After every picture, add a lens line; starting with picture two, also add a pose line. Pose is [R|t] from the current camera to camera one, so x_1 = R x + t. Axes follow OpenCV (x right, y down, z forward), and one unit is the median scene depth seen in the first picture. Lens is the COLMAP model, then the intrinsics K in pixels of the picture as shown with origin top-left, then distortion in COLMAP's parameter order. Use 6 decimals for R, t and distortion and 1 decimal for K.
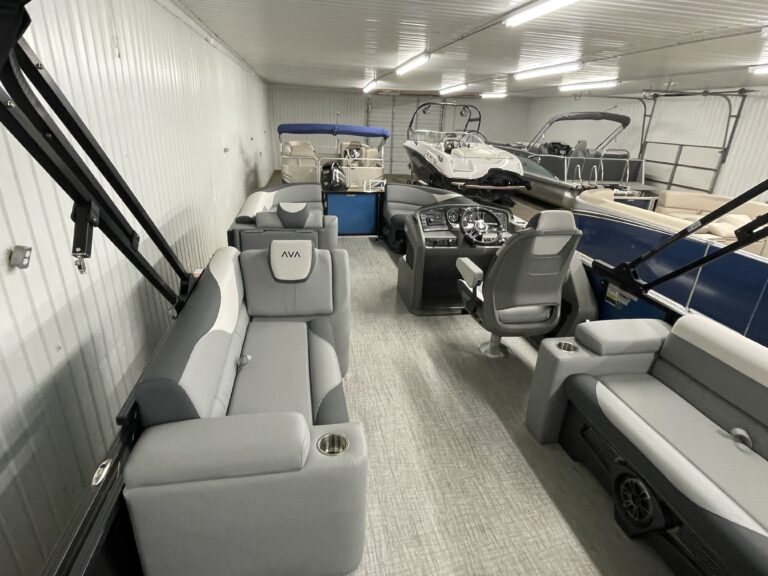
lens RADIAL K [[423.6, 0, 384.0], [0, 423.6, 288.0], [0, 0, 1]] dist [0.000376, -0.000421]
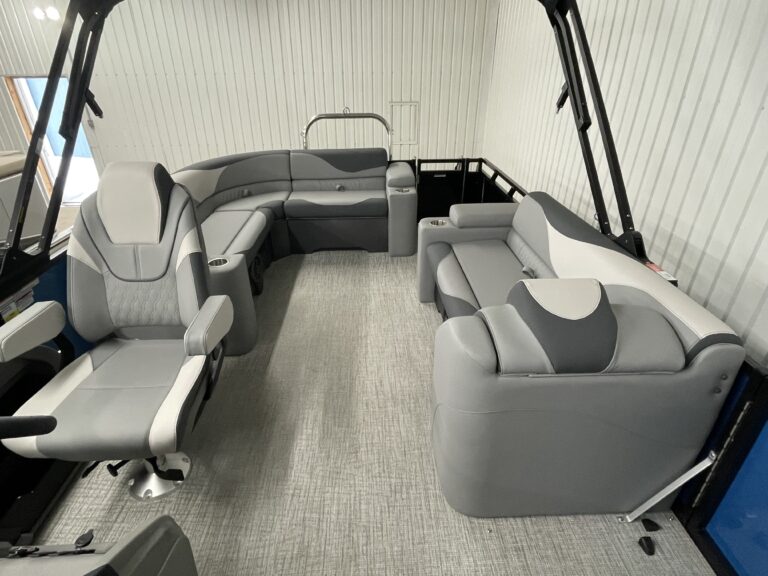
lens RADIAL K [[423.6, 0, 384.0], [0, 423.6, 288.0], [0, 0, 1]] dist [0.000376, -0.000421]
pose [[-0.988963, -0.102742, 0.106749, -0.015183], [0.017265, 0.635673, 0.771766, -0.117478], [-0.147150, 0.765091, -0.626883, 0.315925]]
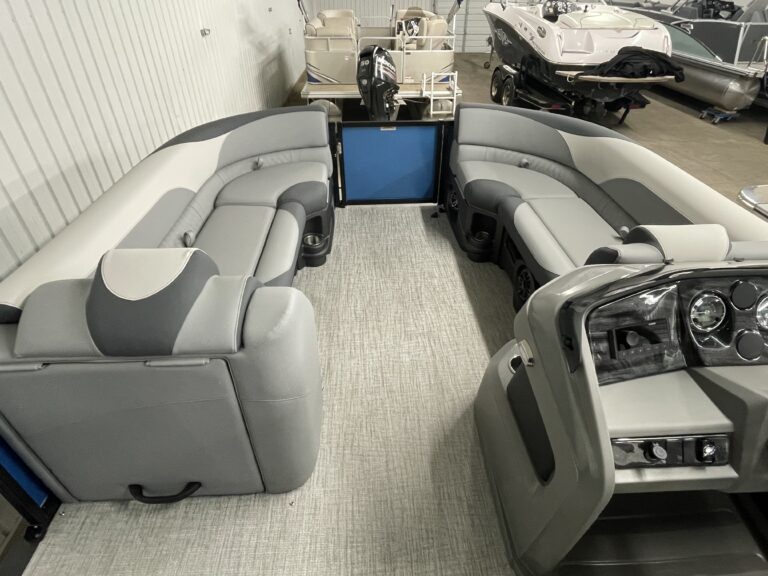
lens RADIAL K [[434.0, 0, 384.0], [0, 434.0, 288.0], [0, 0, 1]] dist [-0.001302, -0.000440]
pose [[0.989876, 0.048199, -0.133503, -0.001759], [-0.014770, 0.970450, 0.240848, -0.079552], [0.141167, -0.236438, 0.961337, 0.227015]]
